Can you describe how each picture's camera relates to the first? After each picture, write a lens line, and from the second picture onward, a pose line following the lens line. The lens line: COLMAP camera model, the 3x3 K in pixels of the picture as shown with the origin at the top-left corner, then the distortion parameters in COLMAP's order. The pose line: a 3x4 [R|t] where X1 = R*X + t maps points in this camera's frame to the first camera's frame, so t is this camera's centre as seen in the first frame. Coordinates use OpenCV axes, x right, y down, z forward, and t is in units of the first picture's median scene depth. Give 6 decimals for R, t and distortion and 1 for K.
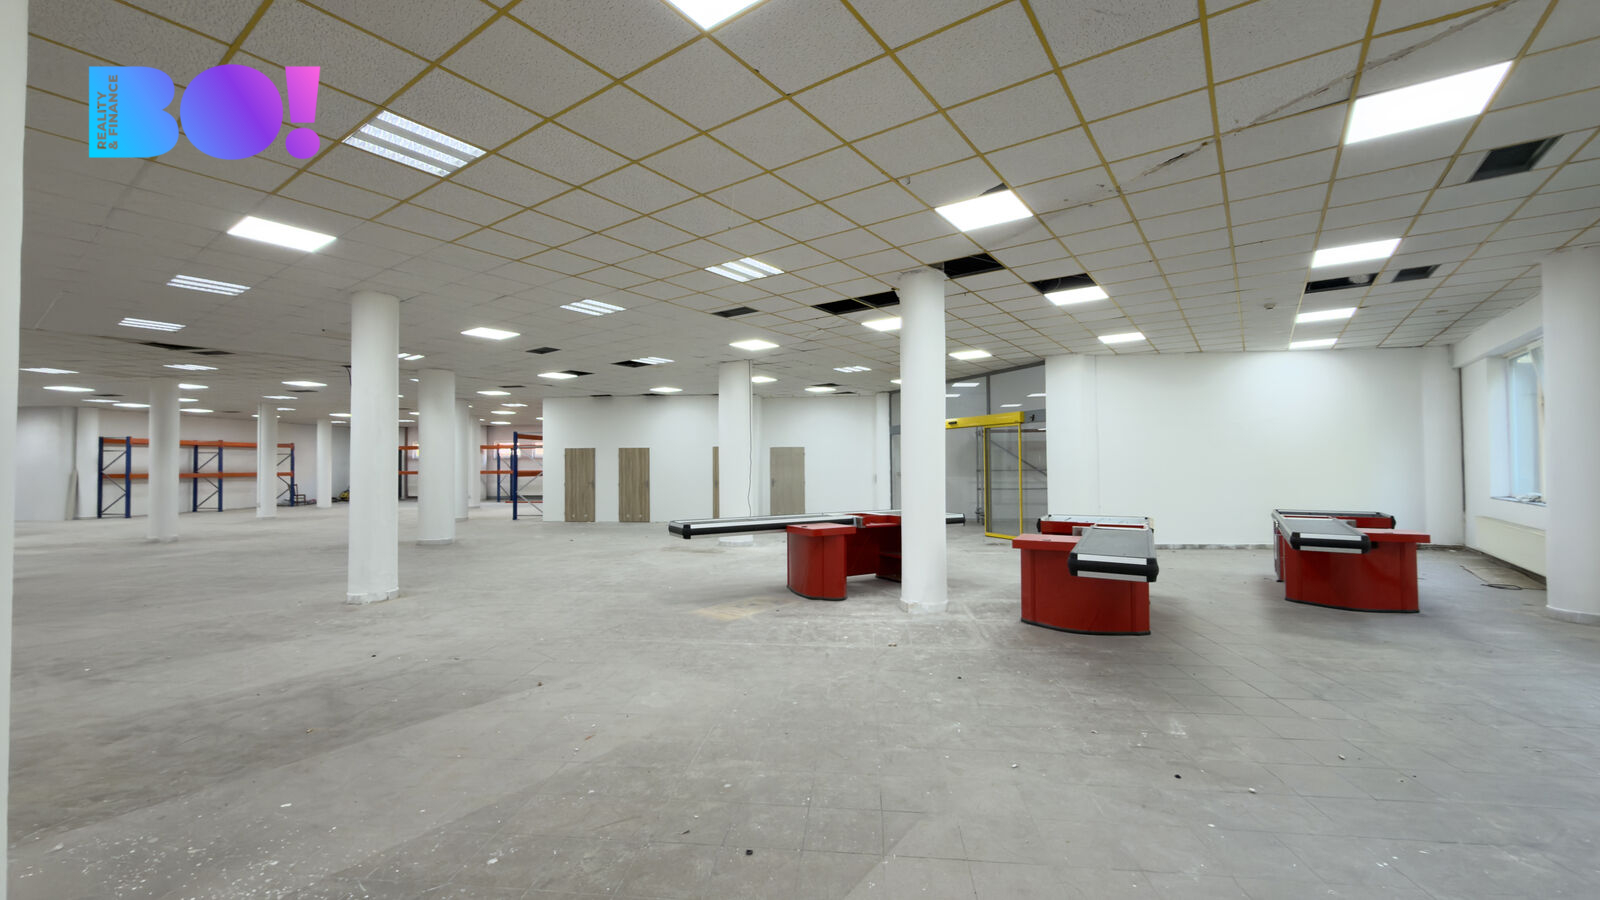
lens RADIAL K [[640.3, 0, 801.6], [0, 640.3, 451.9], [0, 0, 1]] dist [0.001479, 0.000180]
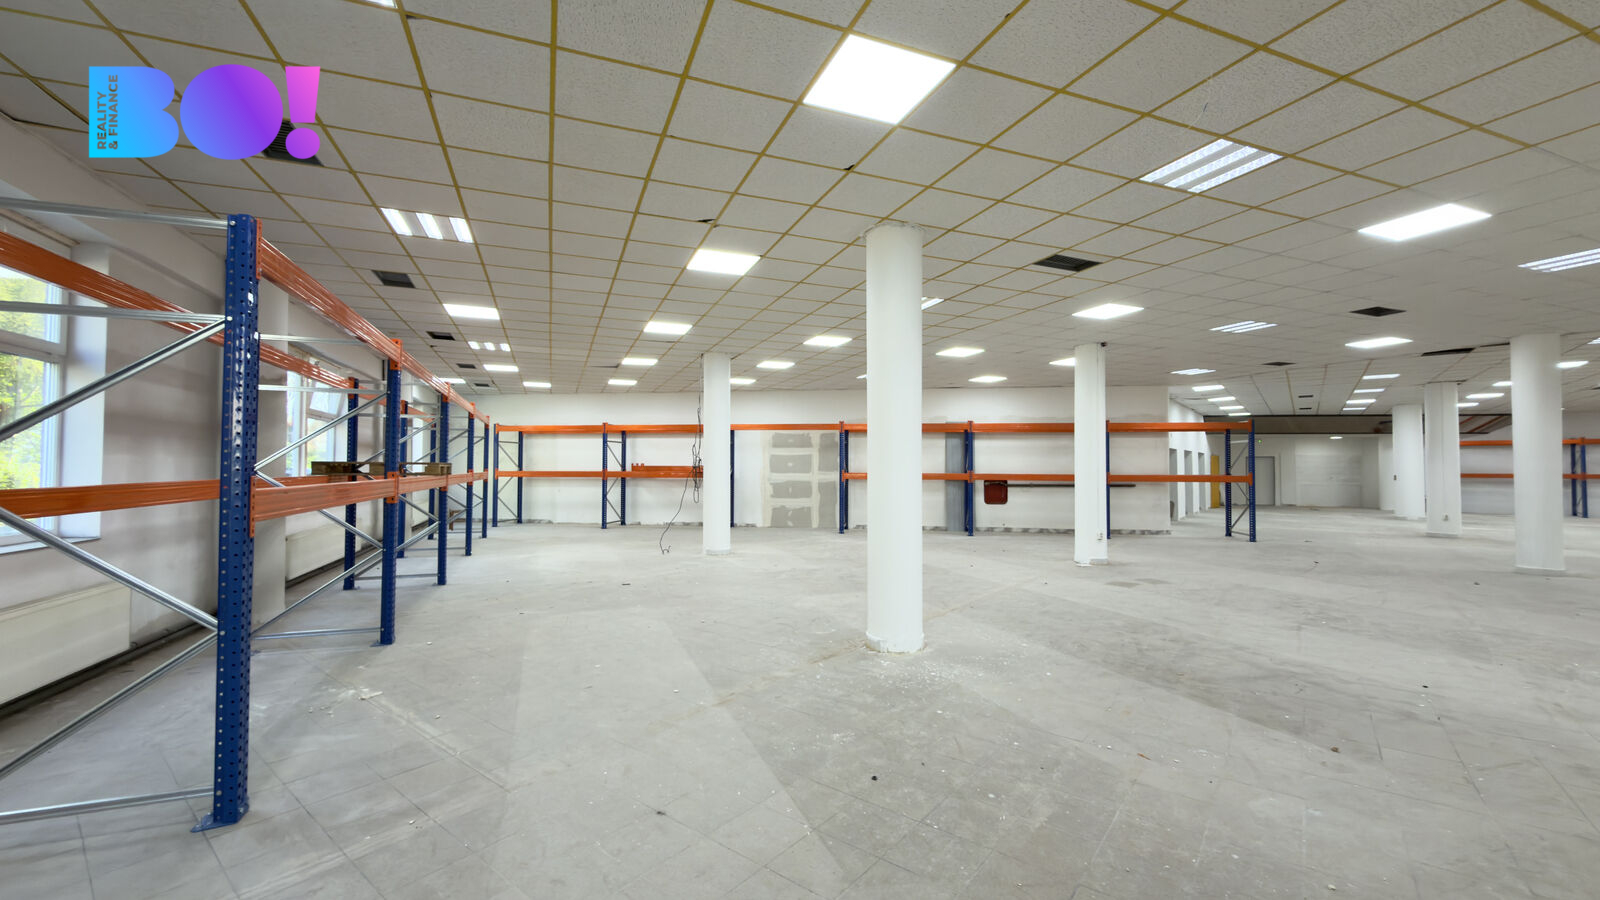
lens RADIAL K [[640.3, 0, 801.6], [0, 640.3, 451.9], [0, 0, 1]] dist [0.001479, 0.000180]
pose [[-0.544833, -0.017241, -0.838367, 0.731716], [0.020140, 0.999231, -0.033637, 0.022493], [0.838302, -0.035212, -0.544067, 1.104066]]
